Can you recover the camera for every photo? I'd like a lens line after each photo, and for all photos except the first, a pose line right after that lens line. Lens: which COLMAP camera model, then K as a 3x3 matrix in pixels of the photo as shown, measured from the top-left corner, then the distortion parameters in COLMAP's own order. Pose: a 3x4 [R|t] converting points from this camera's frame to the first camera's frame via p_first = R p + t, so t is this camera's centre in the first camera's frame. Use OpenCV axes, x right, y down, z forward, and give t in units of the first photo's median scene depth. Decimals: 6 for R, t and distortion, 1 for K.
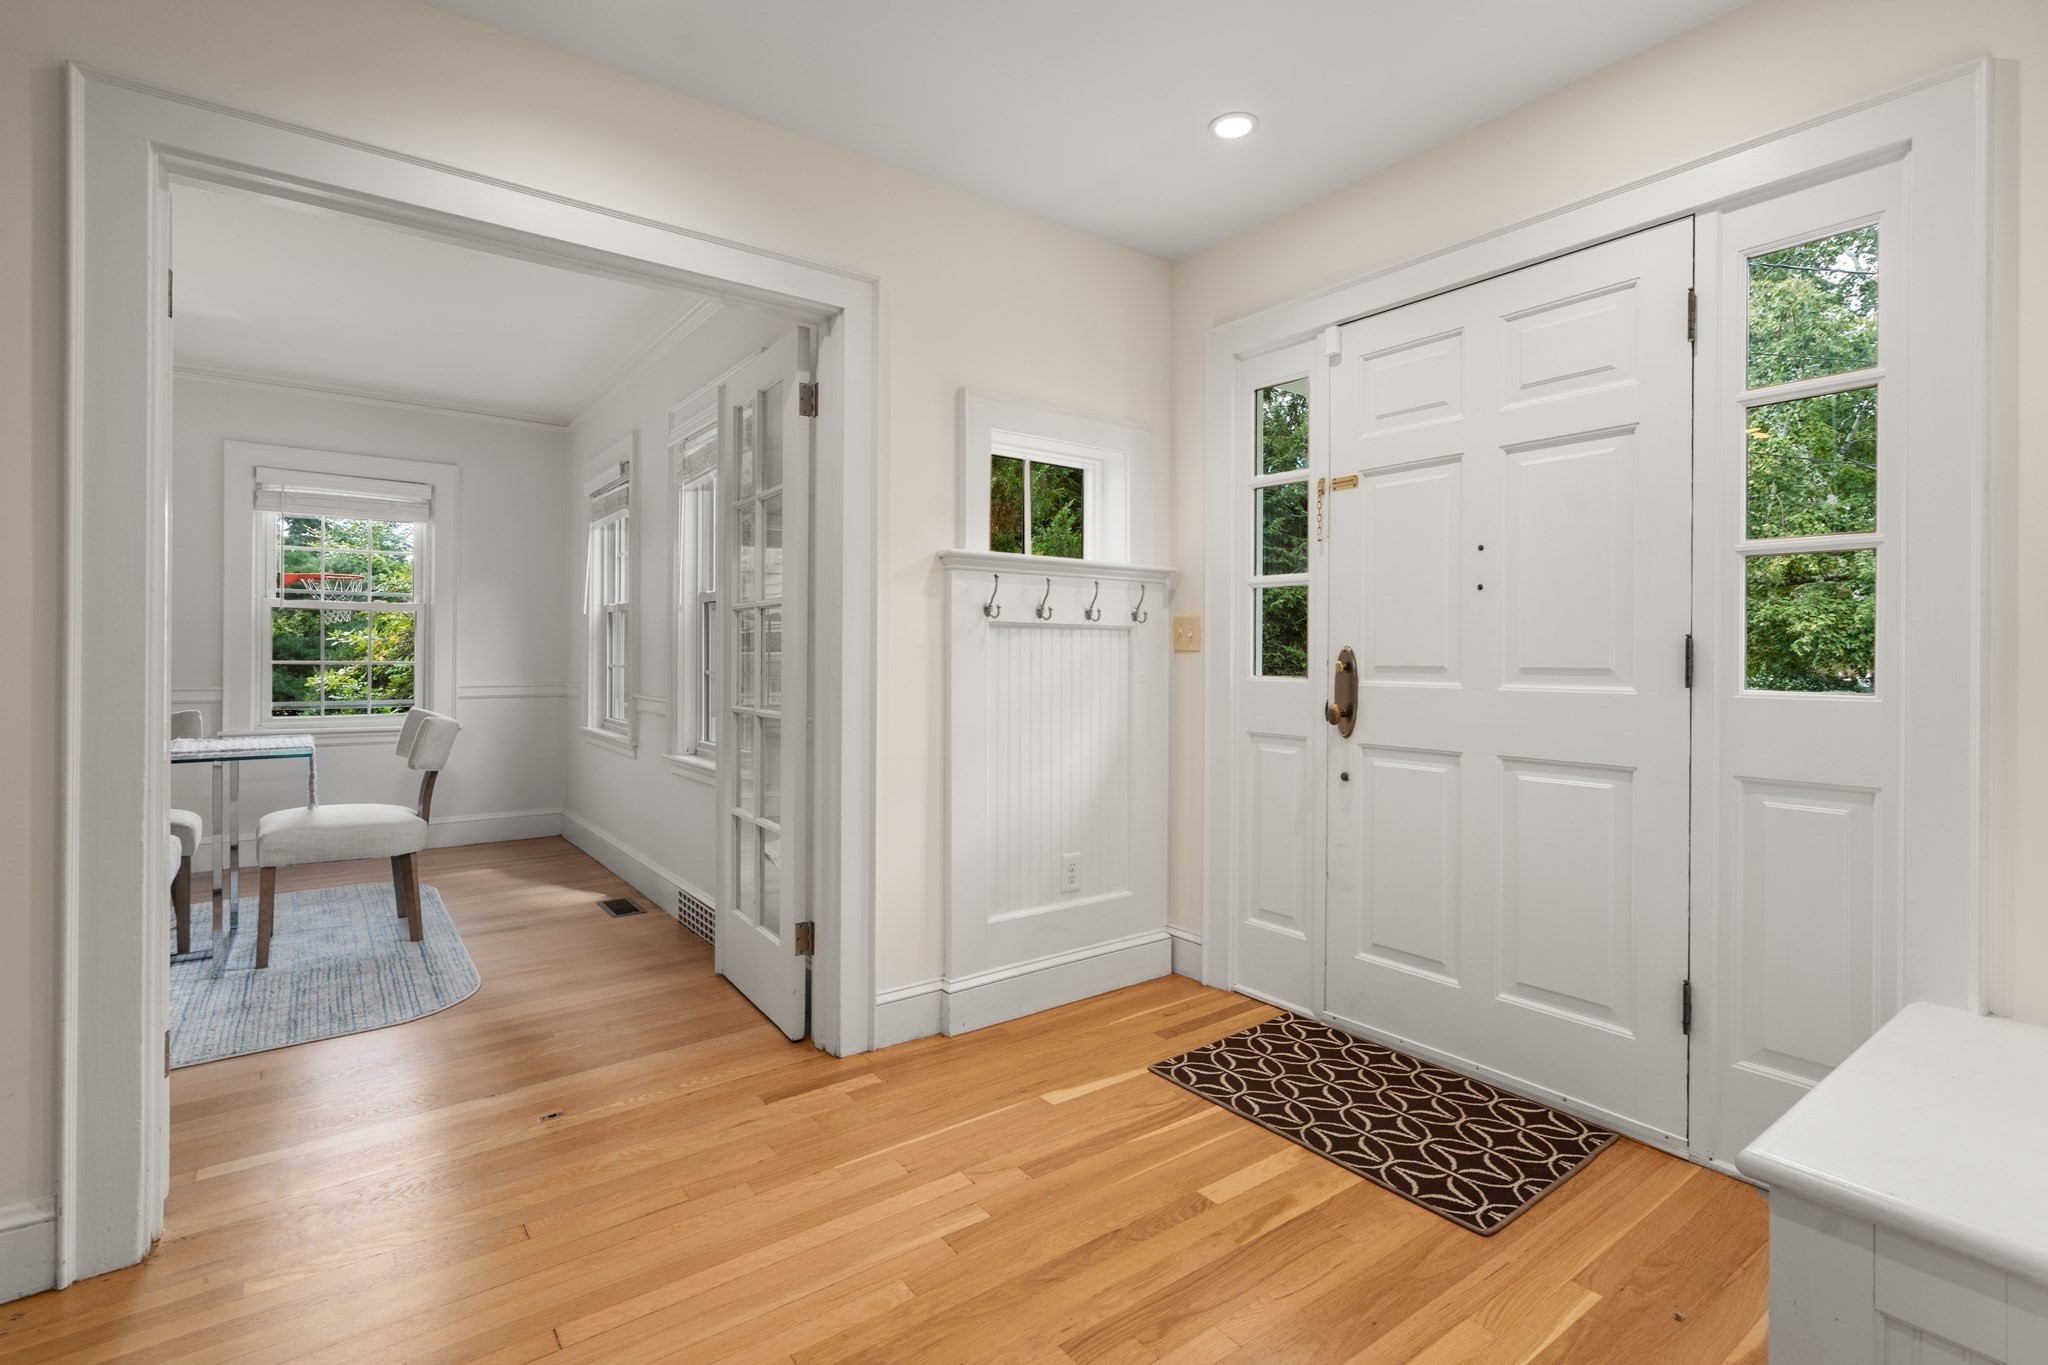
lens RADIAL K [[940.3, 0, 1006.9], [0, 940.3, 653.5], [0, 0, 1]] dist [-0.001456, -0.000208]
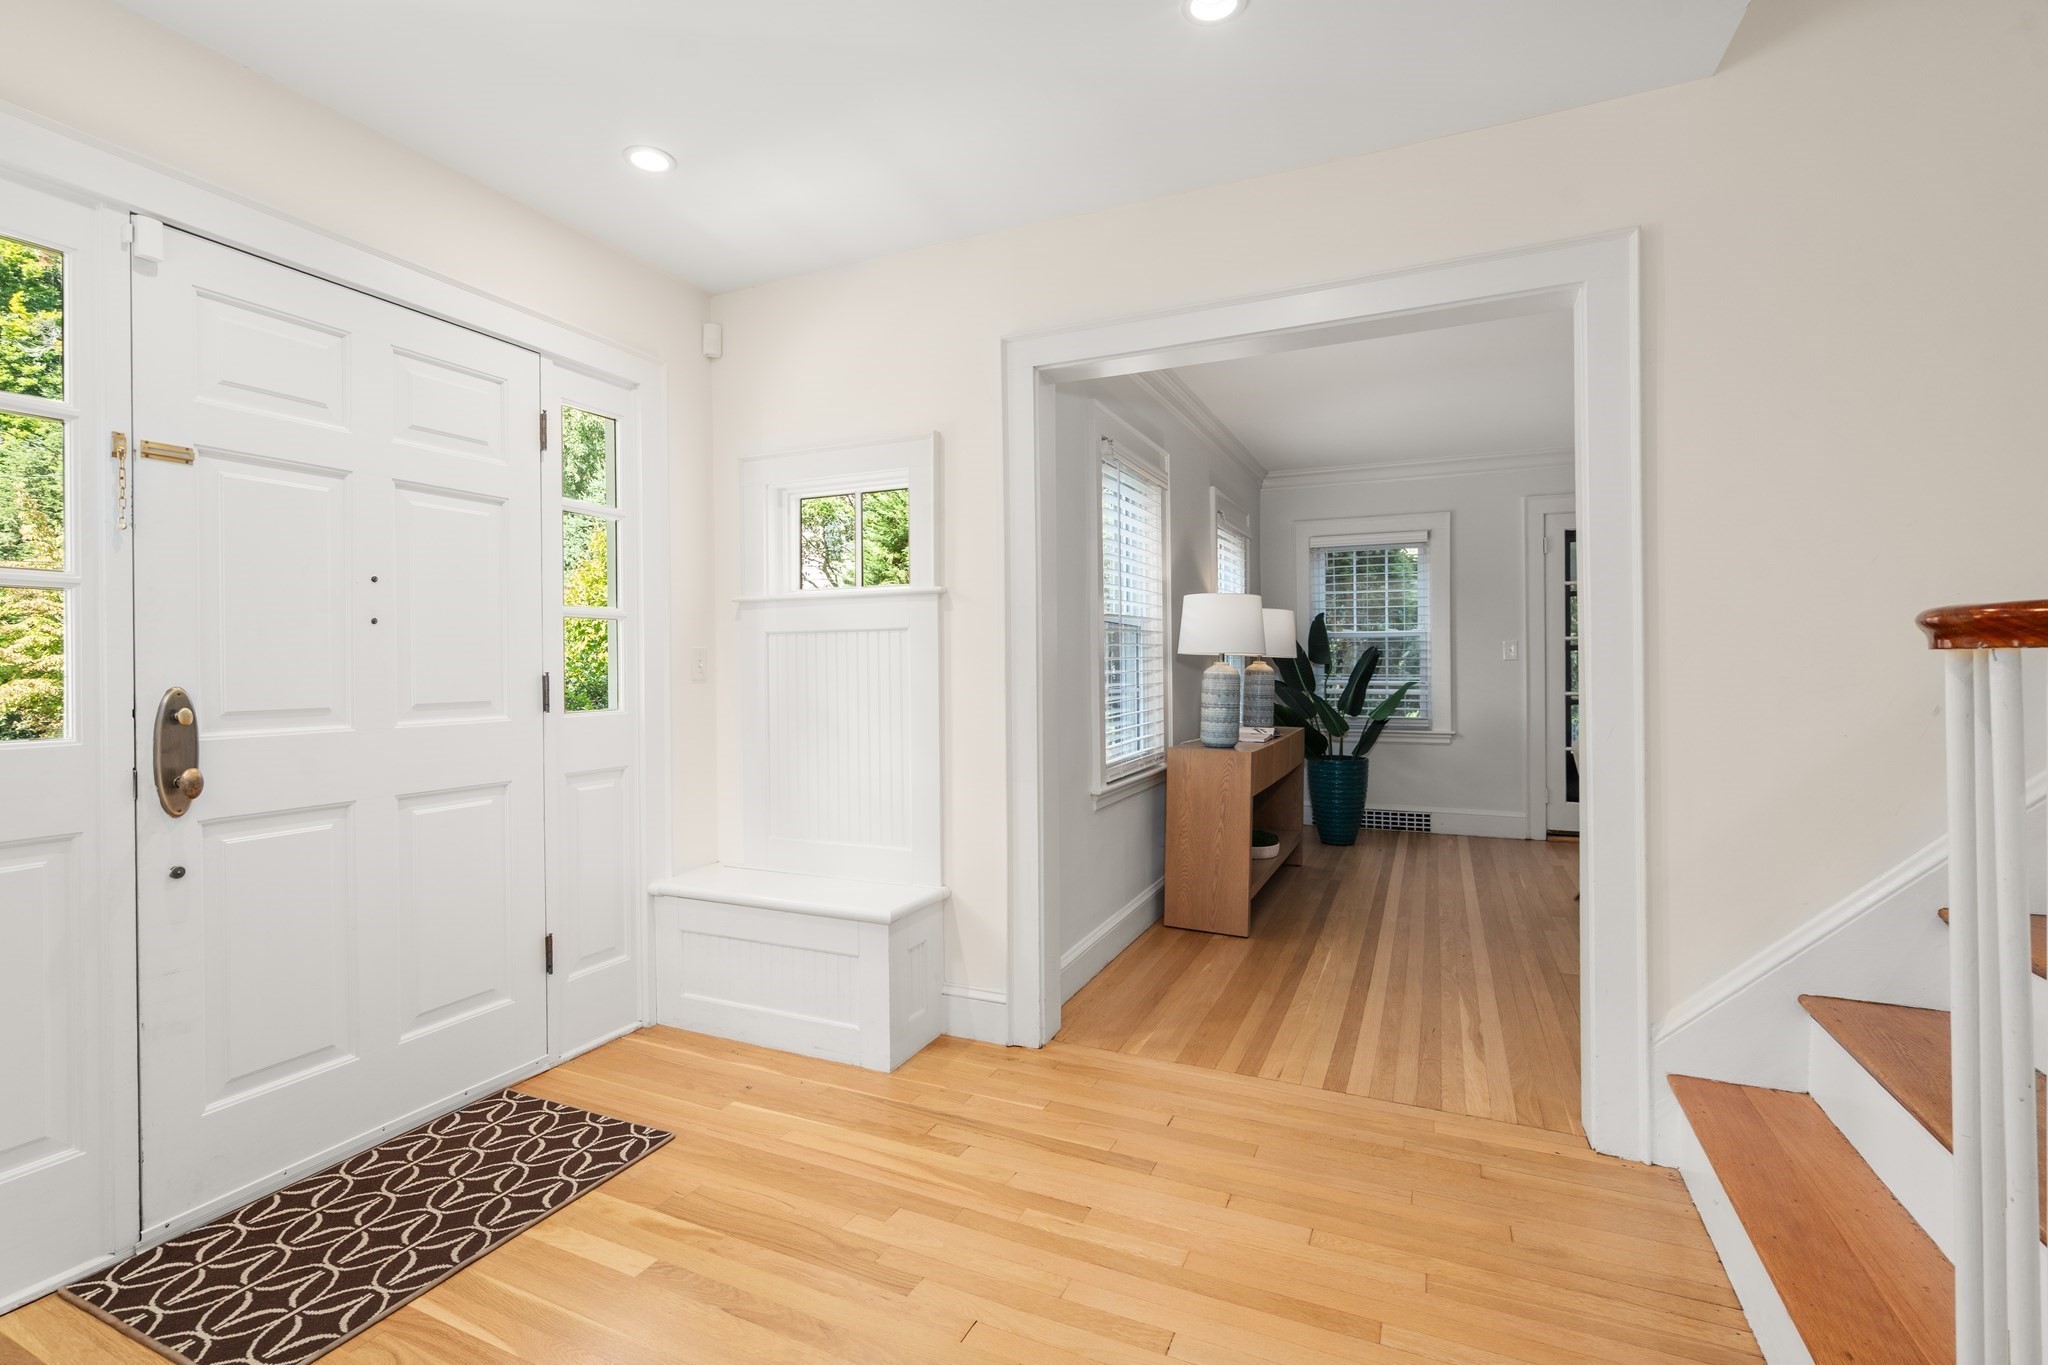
lens RADIAL K [[940.3, 0, 1019.5], [0, 940.3, 667.9], [0, 0, 1]] dist [-0.001456, -0.000208]
pose [[-0.488718, -0.003528, 0.872435, -0.691311], [0.005350, 0.999961, 0.007041, -0.029212], [-0.872425, 0.008109, -0.488680, 0.976913]]
